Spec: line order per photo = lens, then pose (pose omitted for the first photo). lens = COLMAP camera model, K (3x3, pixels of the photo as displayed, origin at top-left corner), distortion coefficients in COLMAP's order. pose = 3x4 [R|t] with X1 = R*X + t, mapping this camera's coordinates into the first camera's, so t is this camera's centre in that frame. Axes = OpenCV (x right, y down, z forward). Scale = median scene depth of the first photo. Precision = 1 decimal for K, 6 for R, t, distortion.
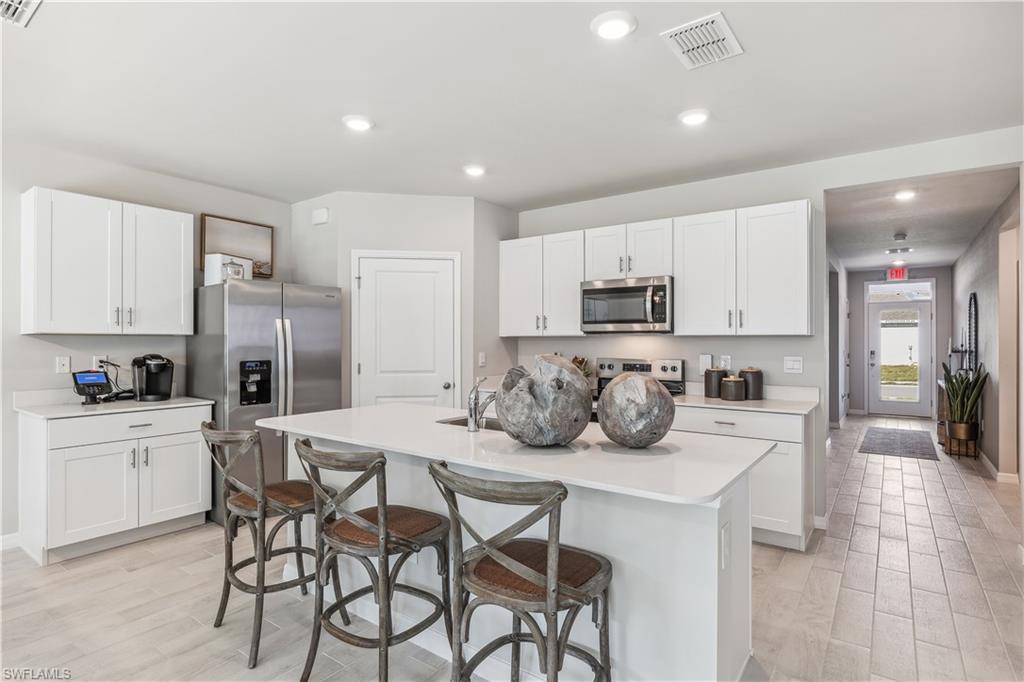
lens RADIAL K [[523.4, 0, 512.0], [0, 523.4, 341.0], [0, 0, 1]] dist [-0.005598, -0.000565]
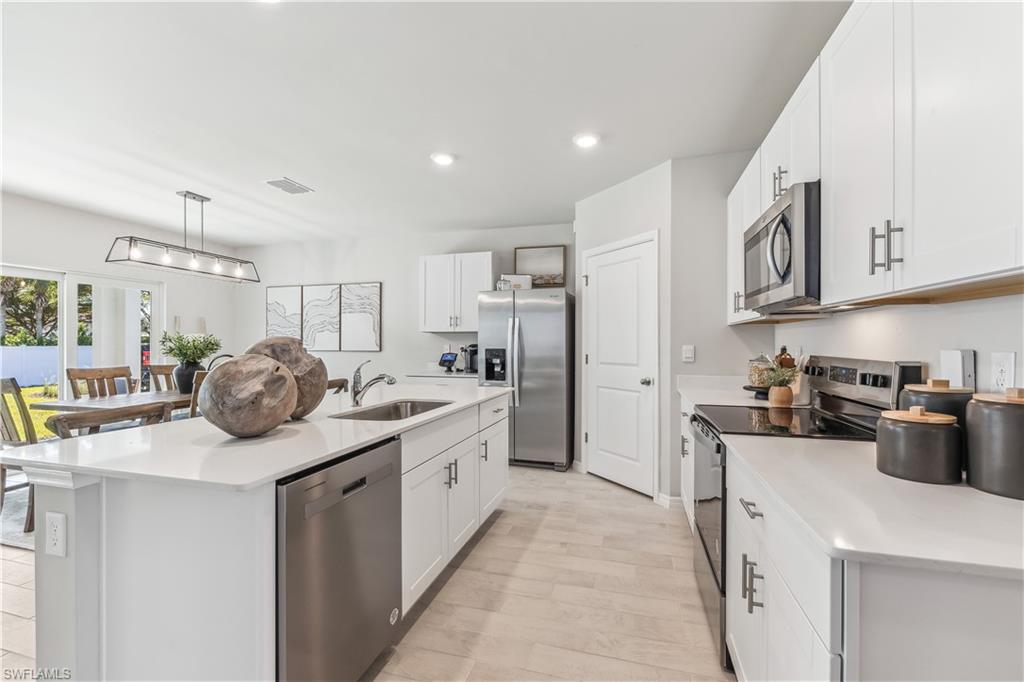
lens RADIAL K [[432.1, 0, 512.0], [0, 432.1, 341.0], [0, 0, 1]] dist [0.001310, 0.000076]
pose [[0.352345, -0.005400, -0.935855, 0.542979], [0.003483, 0.999984, -0.004458, 0.020248], [0.935864, -0.001688, 0.352358, 0.580987]]
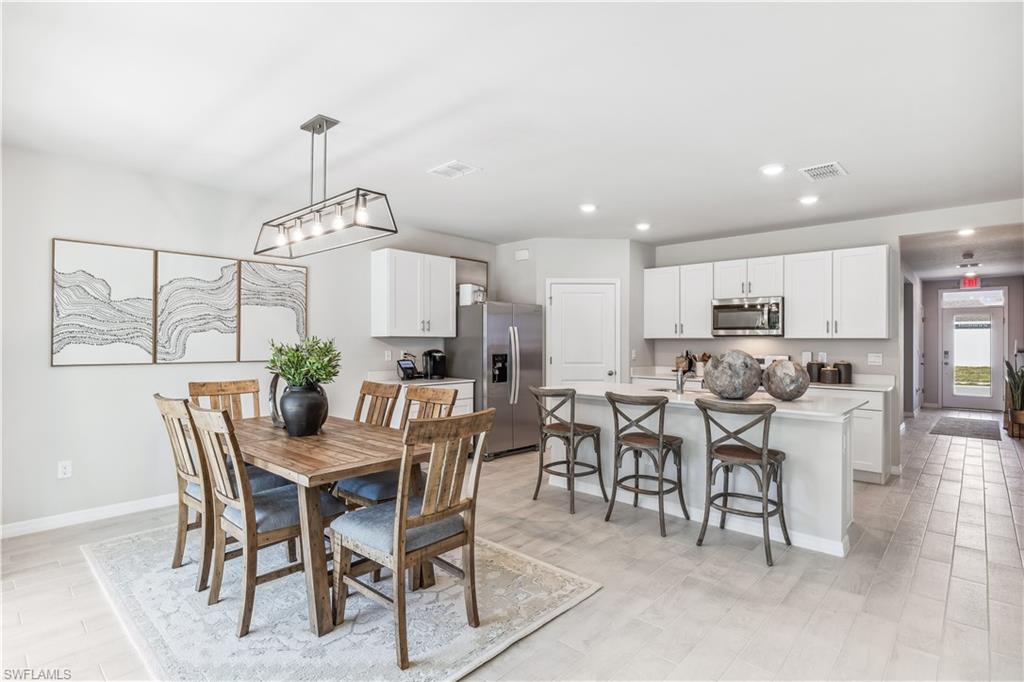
lens RADIAL K [[503.4, 0, 512.0], [0, 503.4, 341.0], [0, 0, 1]] dist [-0.002399, 0.000003]
pose [[0.992901, 0.002748, -0.118911, -0.253338], [-0.002761, 0.999996, 0.000056, -0.000985], [0.118911, 0.000273, 0.992905, -0.429853]]
